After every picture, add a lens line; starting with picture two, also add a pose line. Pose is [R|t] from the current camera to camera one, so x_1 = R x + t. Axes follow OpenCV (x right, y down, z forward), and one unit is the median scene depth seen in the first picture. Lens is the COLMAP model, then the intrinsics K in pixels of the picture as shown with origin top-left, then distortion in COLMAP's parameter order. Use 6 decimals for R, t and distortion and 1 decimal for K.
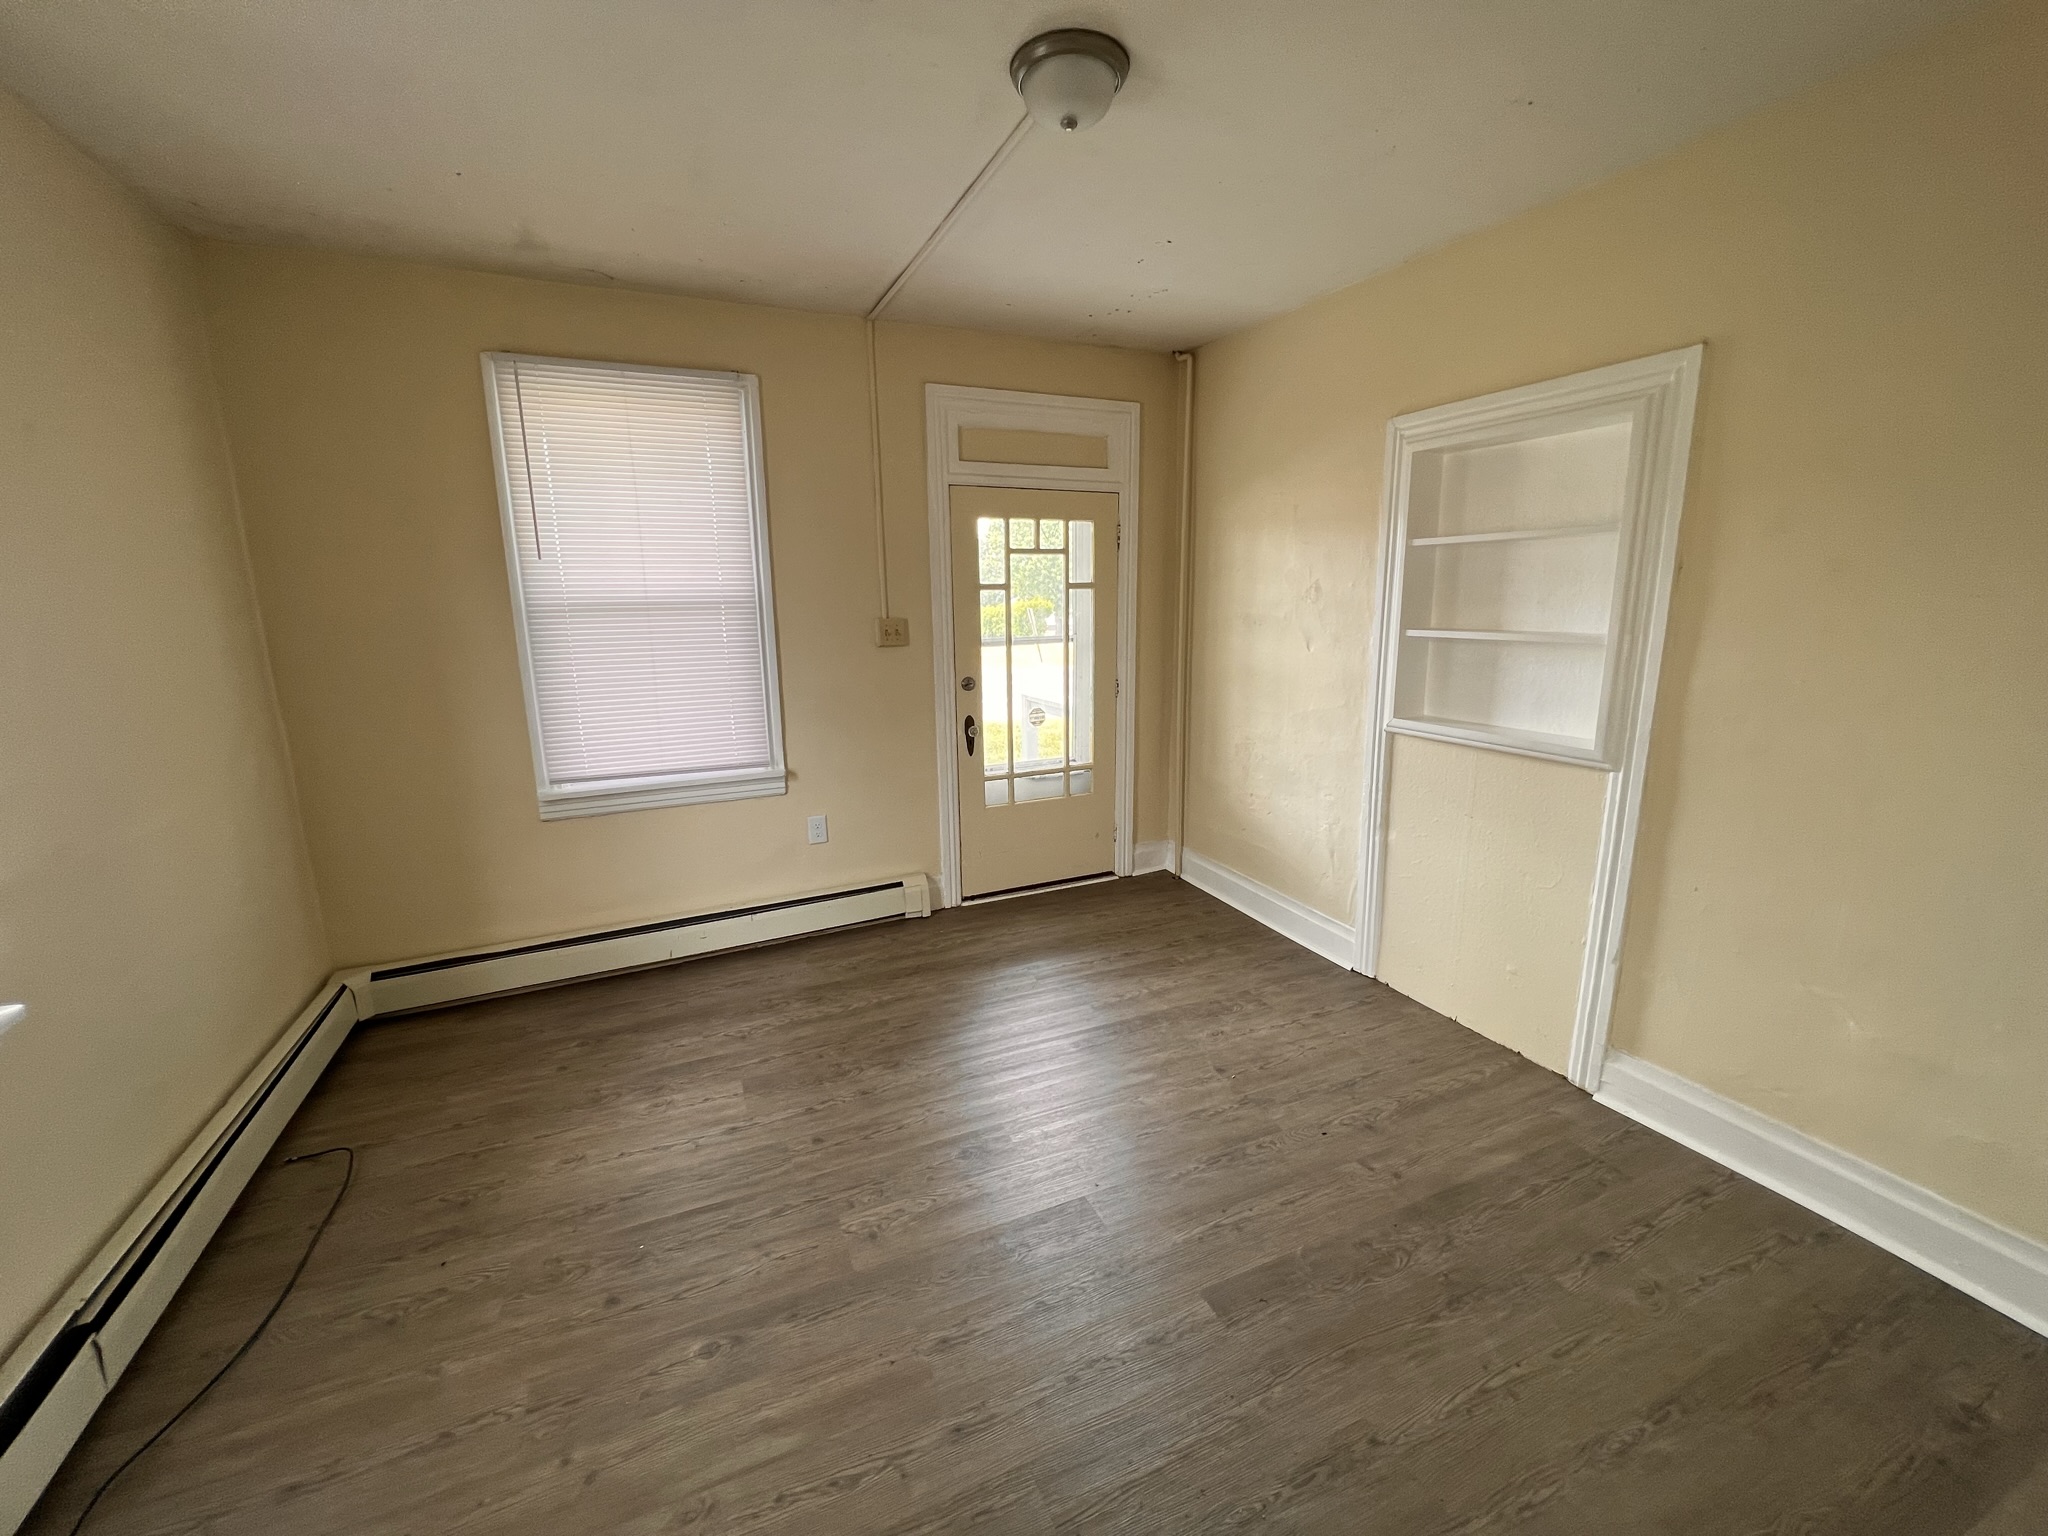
lens RADIAL K [[820.8, 0, 1024.0], [0, 820.8, 768.0], [0, 0, 1]] dist [-0.000592, -0.000234]
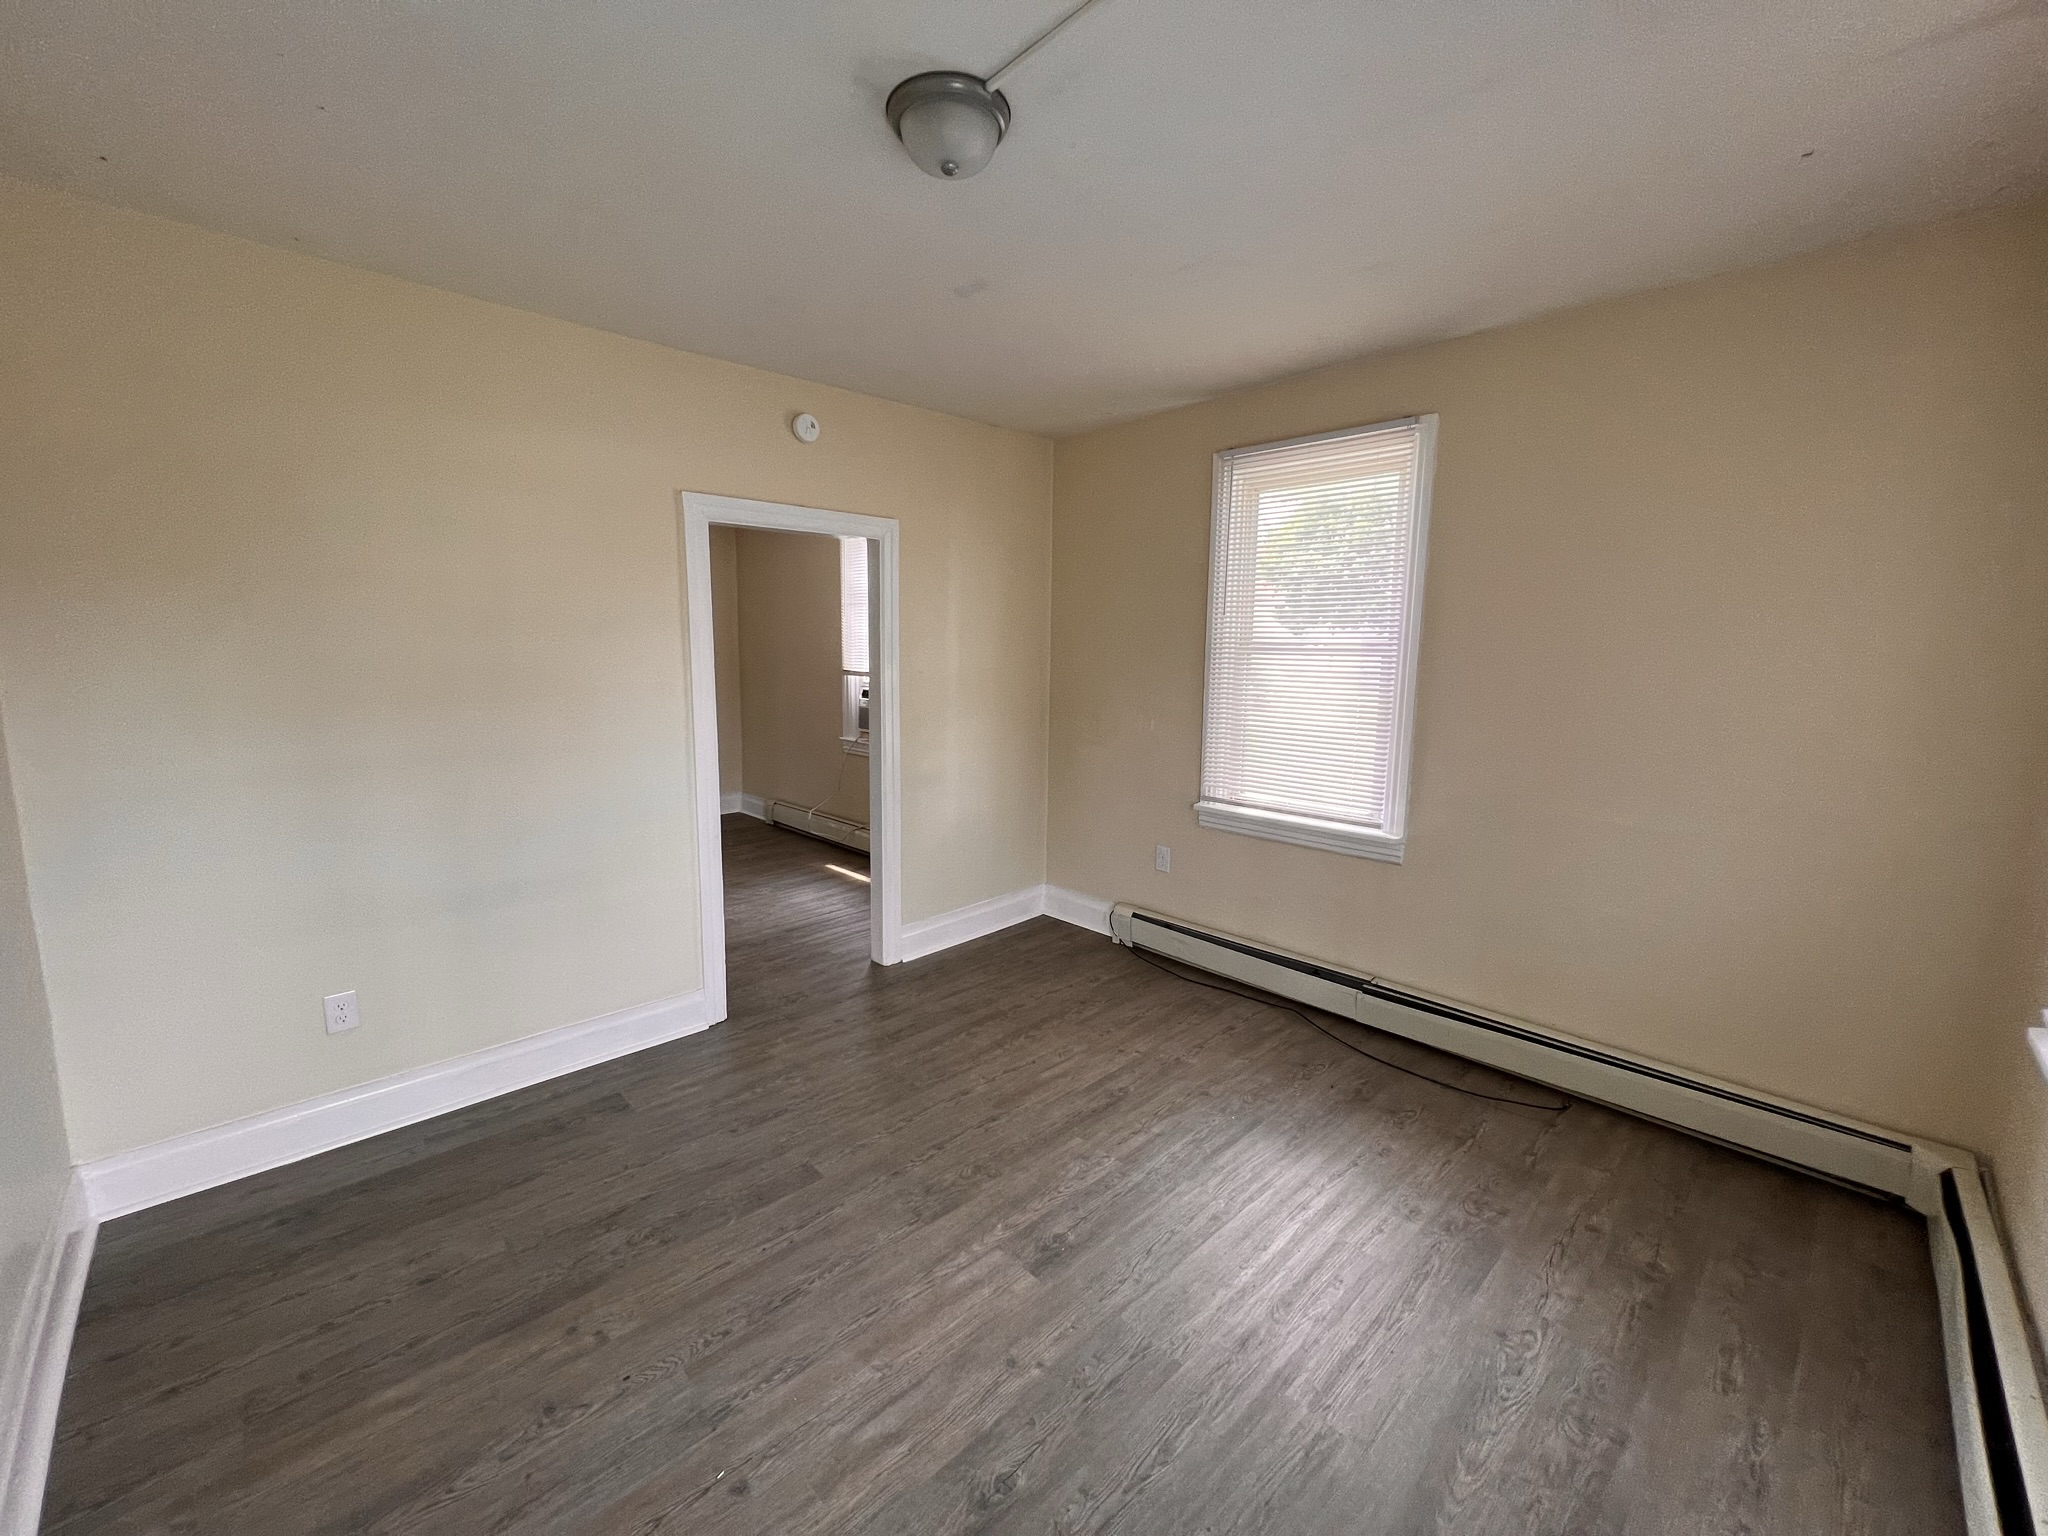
lens RADIAL K [[820.8, 0, 1024.0], [0, 820.8, 768.0], [0, 0, 1]] dist [-0.000592, -0.000234]
pose [[-0.941442, 0.052561, -0.333052, 0.260822], [-0.067288, 0.938618, 0.338332, -0.365227], [0.330392, 0.340930, -0.880118, 1.676203]]
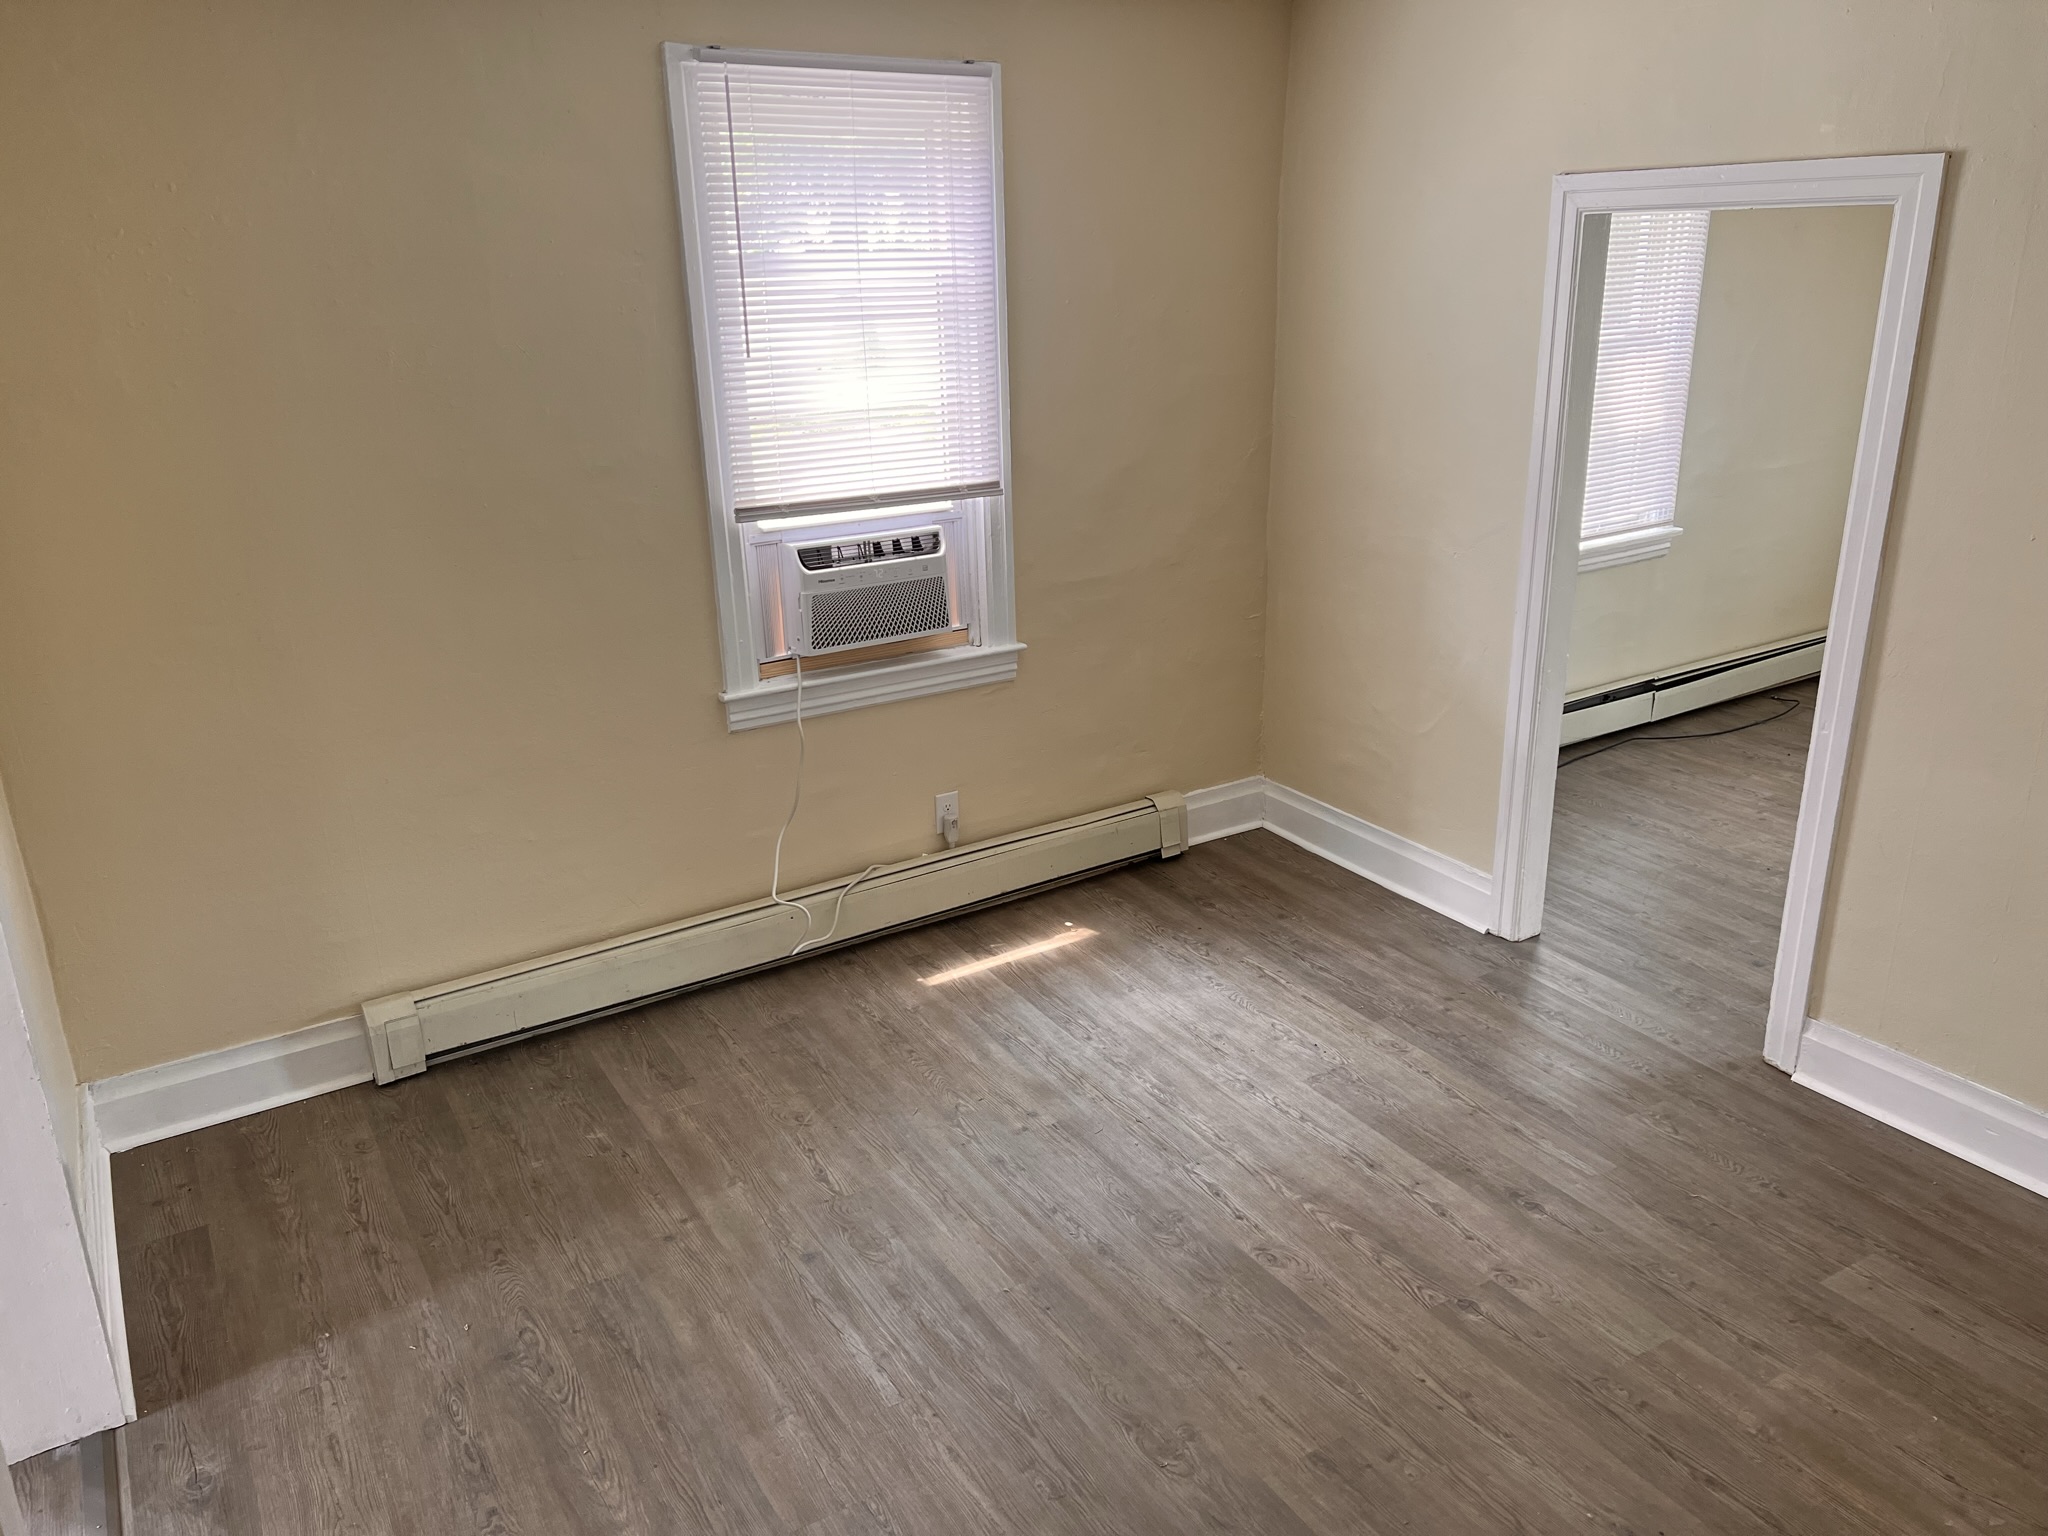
lens RADIAL K [[1496.6, 0, 1024.0], [0, 1496.6, 768.0], [0, 0, 1]] dist [-0.000870, -0.000812]
pose [[0.120785, 0.343716, -0.931273, 1.690274], [-0.179440, 0.930247, 0.320065, -0.061586], [0.976326, 0.128449, 0.174036, -0.906978]]
